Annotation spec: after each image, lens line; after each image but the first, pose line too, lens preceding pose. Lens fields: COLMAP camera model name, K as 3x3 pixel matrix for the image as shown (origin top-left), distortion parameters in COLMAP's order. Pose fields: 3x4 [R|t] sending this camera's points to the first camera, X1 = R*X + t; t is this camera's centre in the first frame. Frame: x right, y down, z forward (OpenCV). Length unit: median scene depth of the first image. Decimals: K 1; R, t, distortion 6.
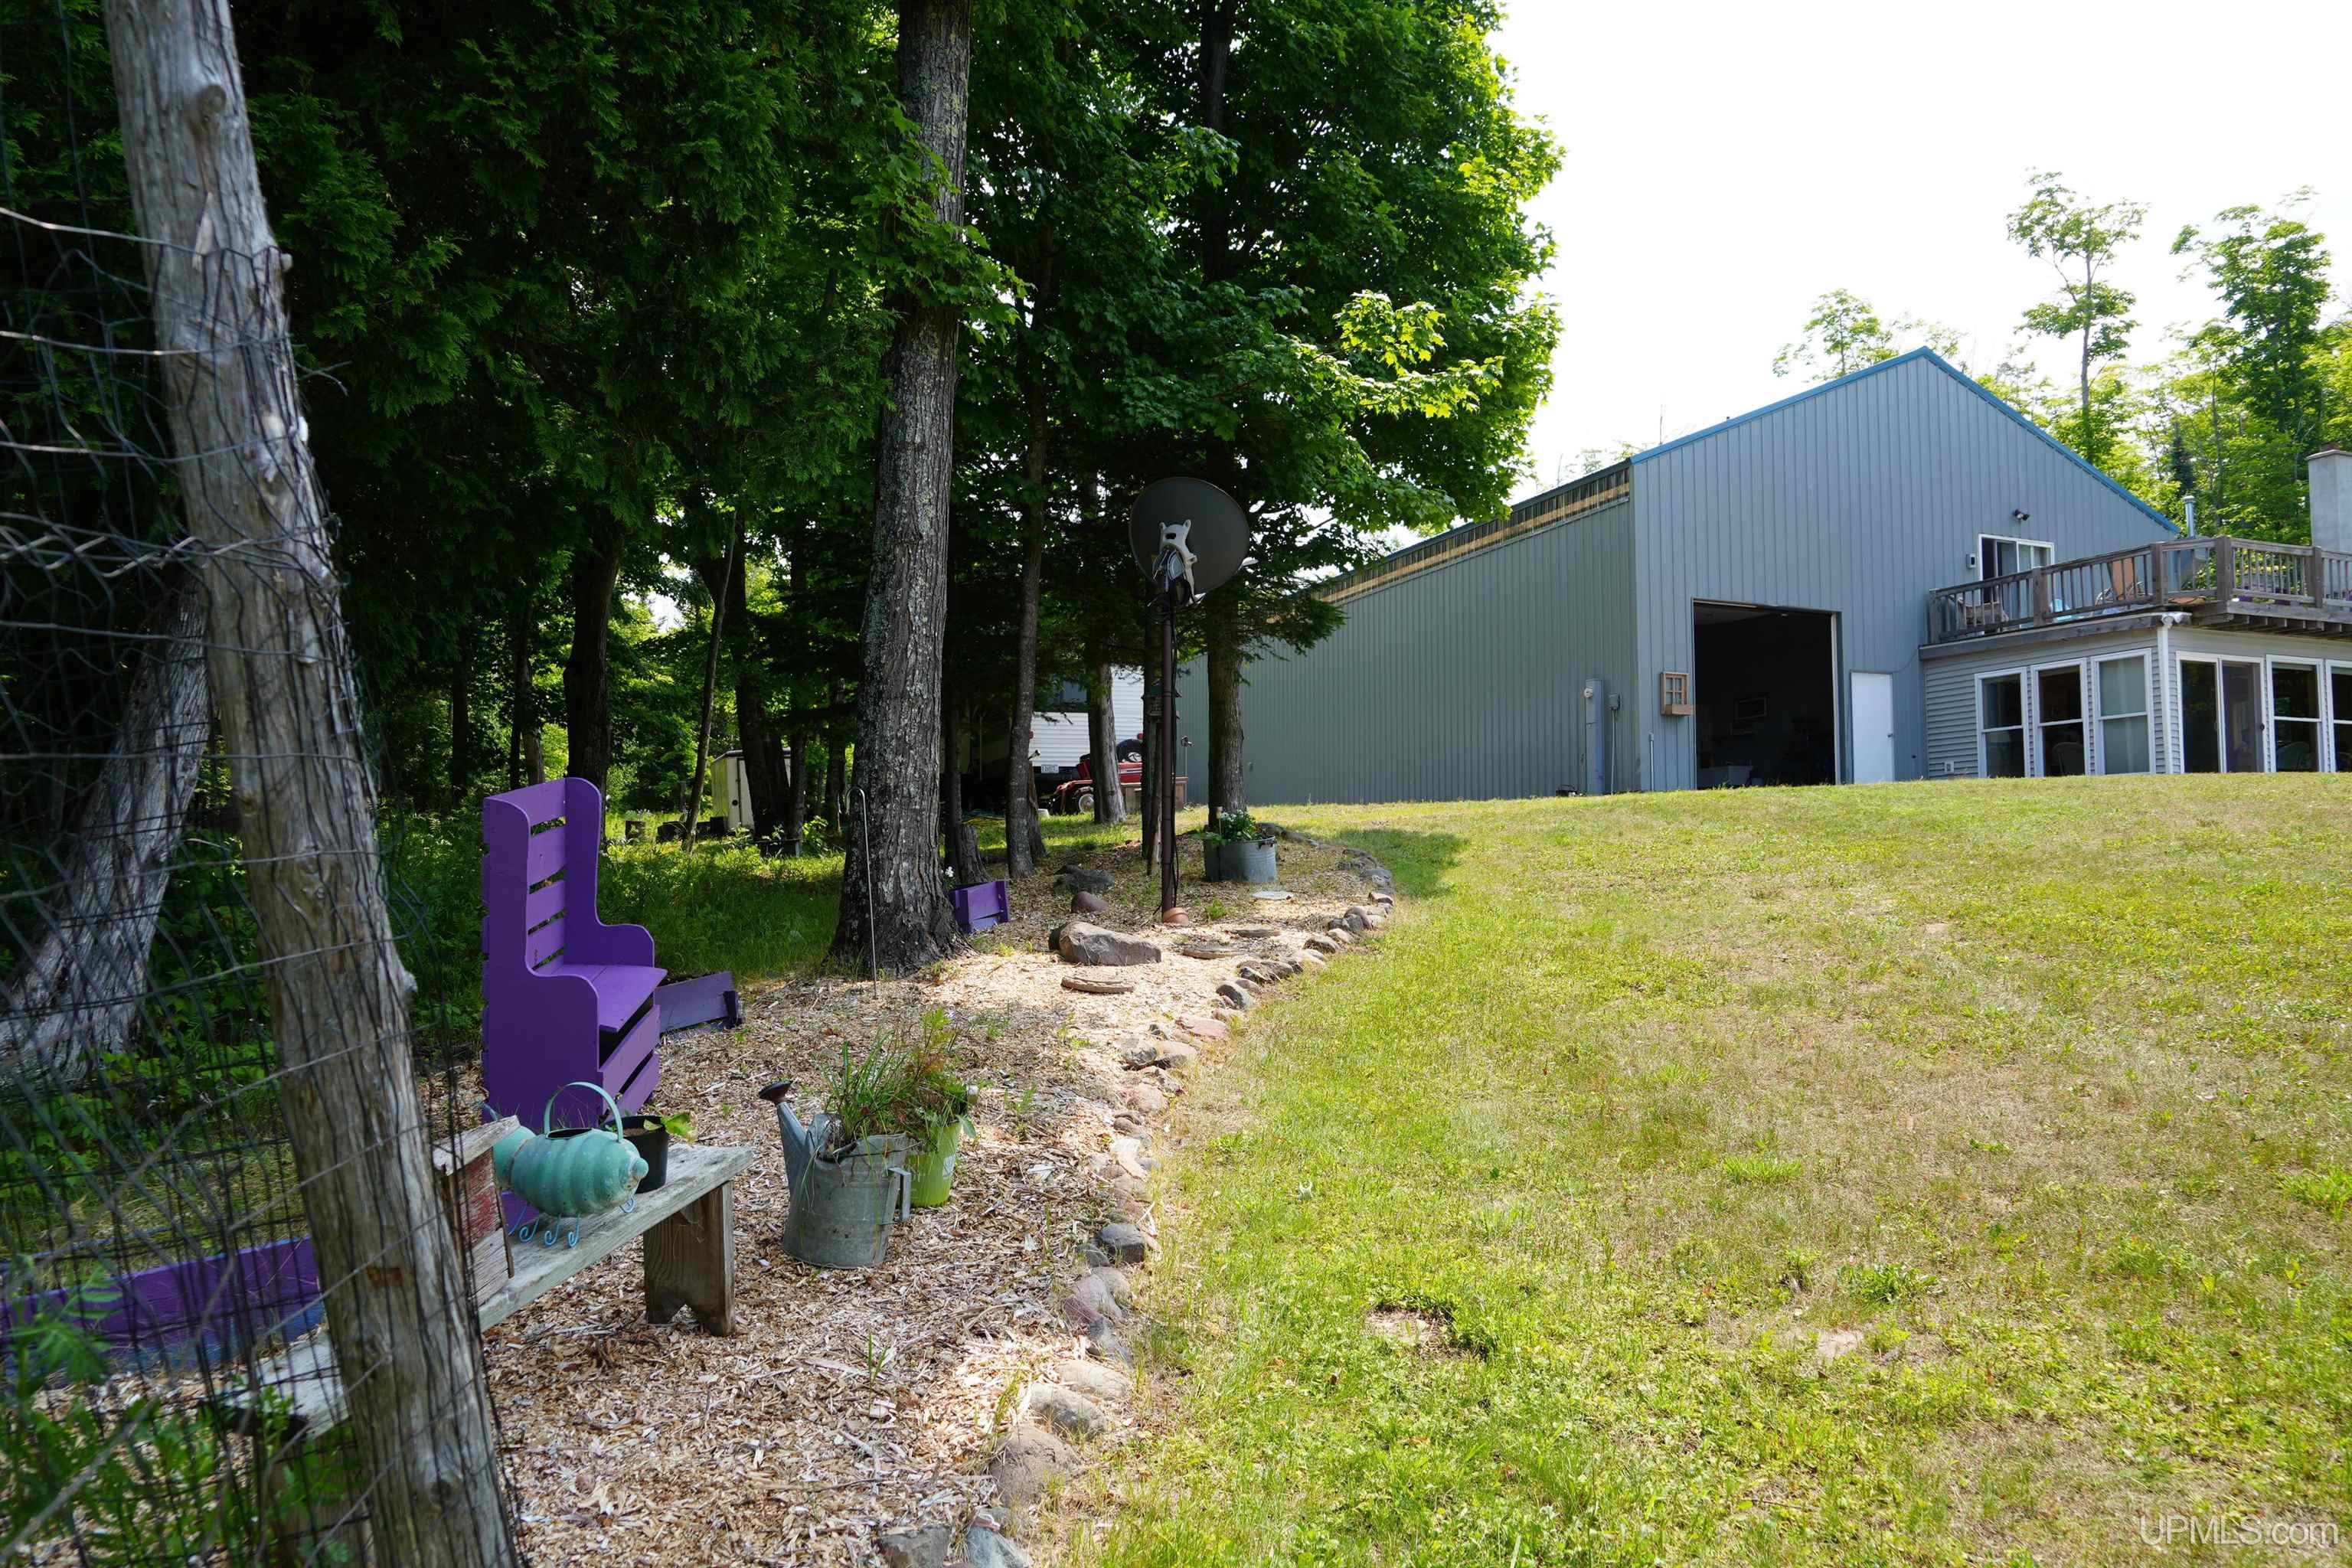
lens RADIAL K [[1568.6, 0, 1168.6], [0, 1568.6, 772.0], [0, 0, 1]] dist [-0.032318, 0.018196]
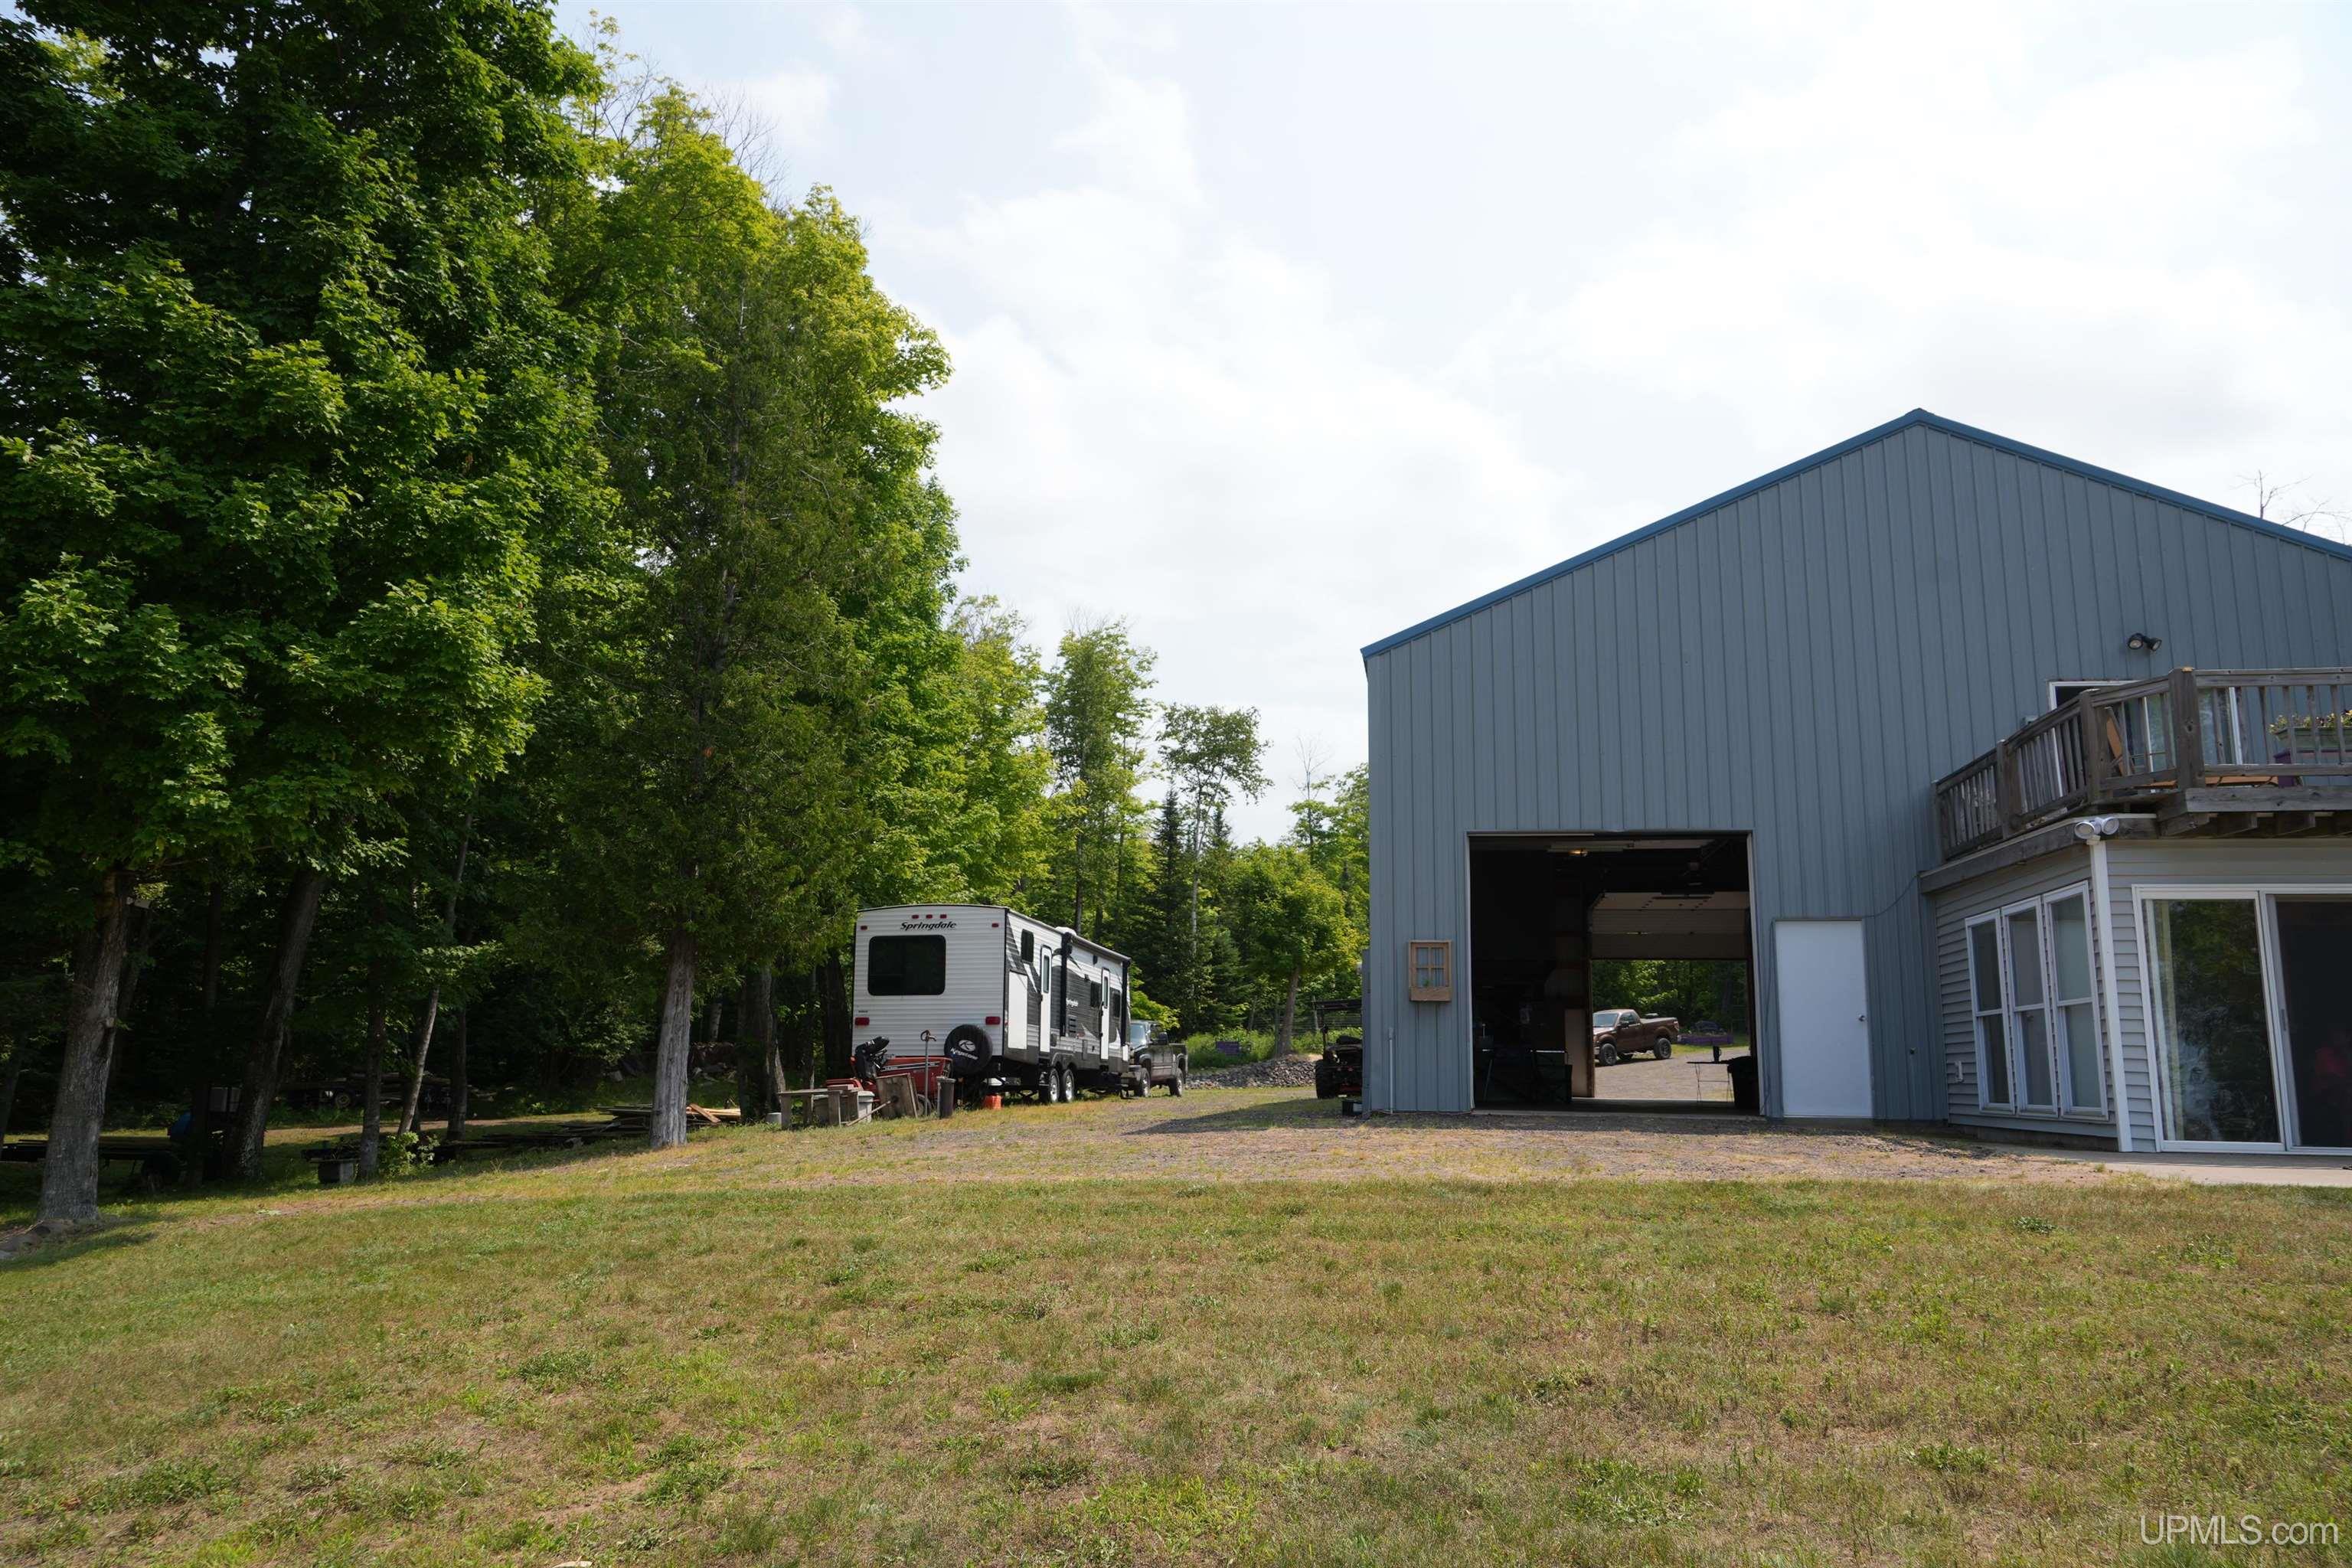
lens RADIAL K [[1568.6, 0, 1168.4], [0, 1568.6, 780.3], [0, 0, 1]] dist [-0.032318, 0.018196]
pose [[0.860623, -0.082714, -0.502480, 0.326268], [0.021424, 0.991728, -0.126556, -0.027060], [0.508792, 0.098152, 0.855276, 0.183347]]
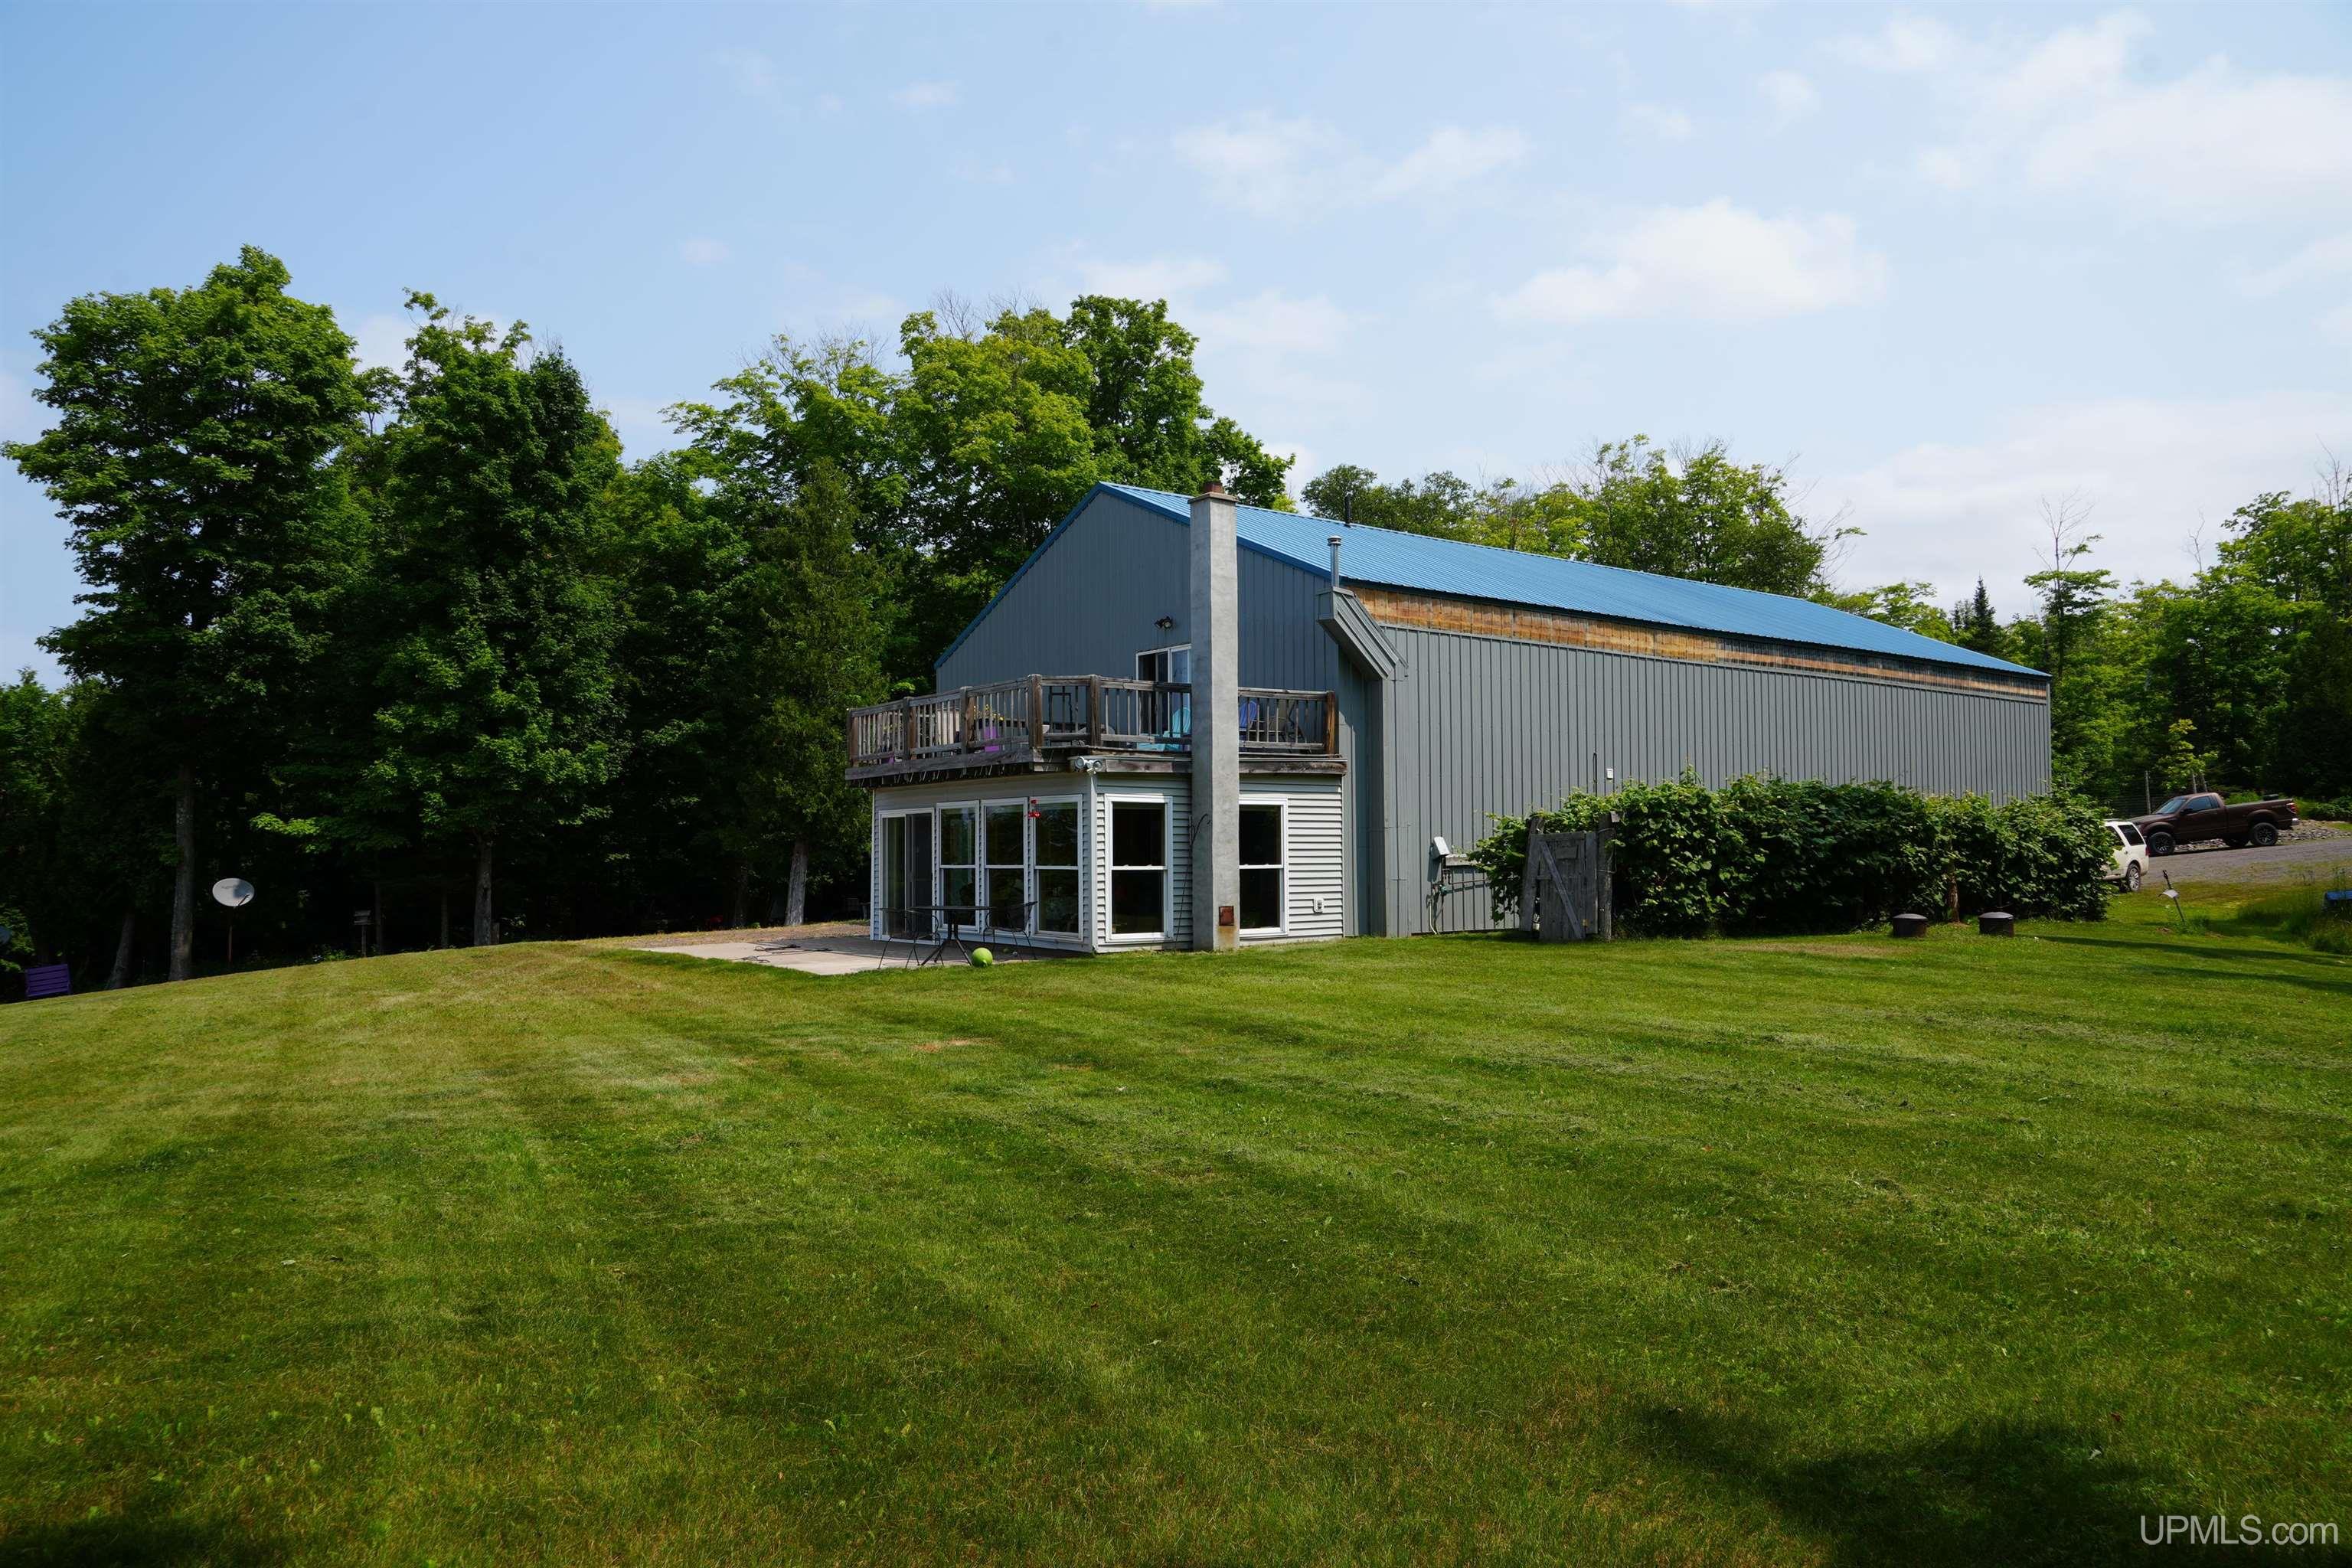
lens RADIAL K [[1568.6, 0, 1184.1], [0, 1568.6, 779.5], [0, 0, 1]] dist [-0.032318, 0.018196]
pose [[0.256623, -0.050201, -0.965207, 0.916074], [0.076477, 0.996574, -0.031499, -0.025265], [0.963481, -0.065733, 0.259583, 0.478344]]
